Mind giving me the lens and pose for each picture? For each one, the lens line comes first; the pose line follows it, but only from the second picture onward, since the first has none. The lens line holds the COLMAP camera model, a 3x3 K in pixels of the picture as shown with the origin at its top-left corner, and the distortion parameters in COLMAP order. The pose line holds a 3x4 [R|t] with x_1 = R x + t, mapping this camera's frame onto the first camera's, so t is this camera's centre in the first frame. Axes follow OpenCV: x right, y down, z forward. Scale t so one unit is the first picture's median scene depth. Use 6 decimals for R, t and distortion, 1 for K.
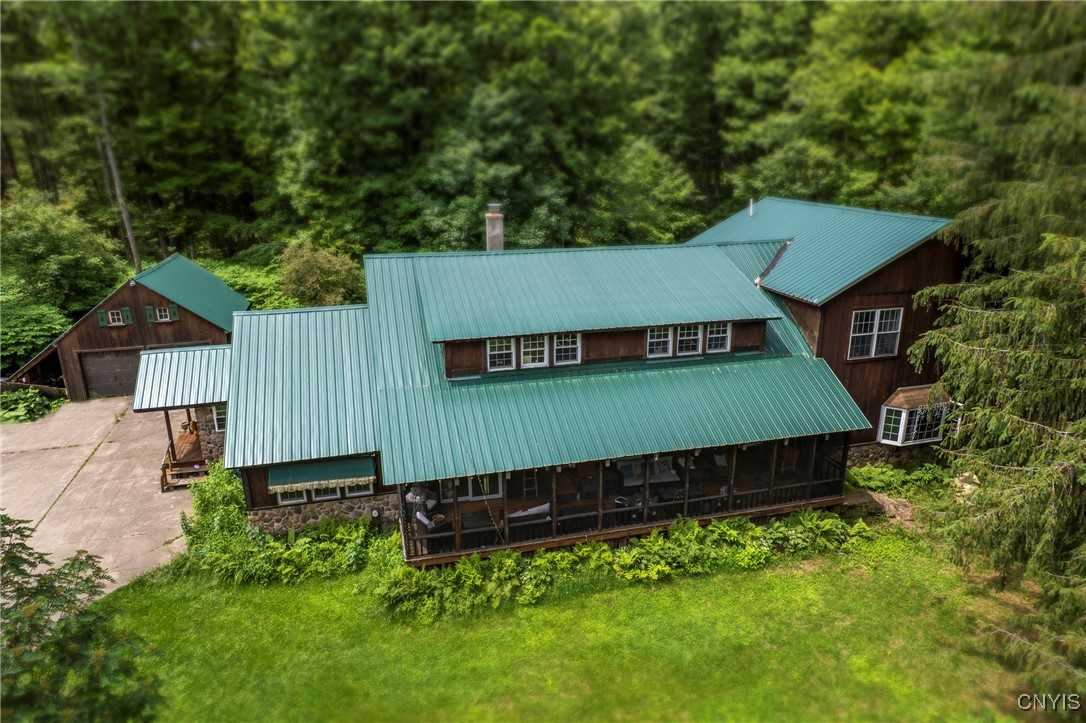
lens RADIAL K [[707.7, 0, 538.1], [0, 707.7, 362.3], [0, 0, 1]] dist [-0.044807, 0.007400]
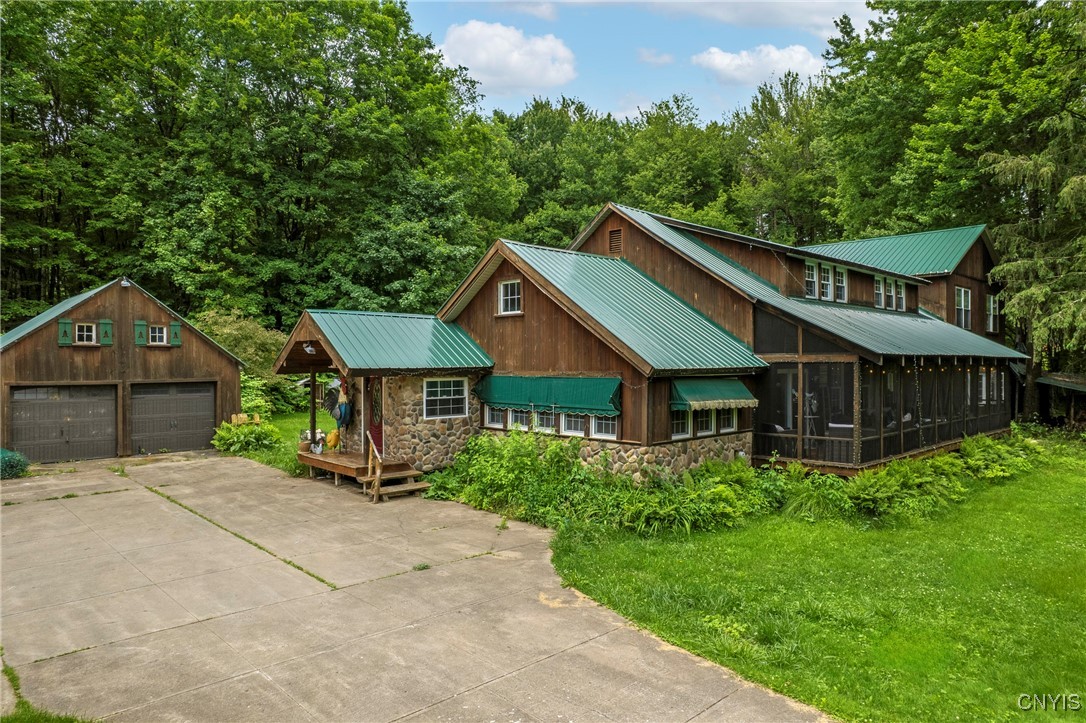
lens RADIAL K [[707.7, 0, 545.7], [0, 707.7, 363.2], [0, 0, 1]] dist [-0.044807, 0.007400]
pose [[0.868788, 0.008043, 0.495119, -0.822263], [0.143980, 0.952567, -0.268116, 0.294839], [-0.473791, 0.304224, 0.826420, 0.395991]]
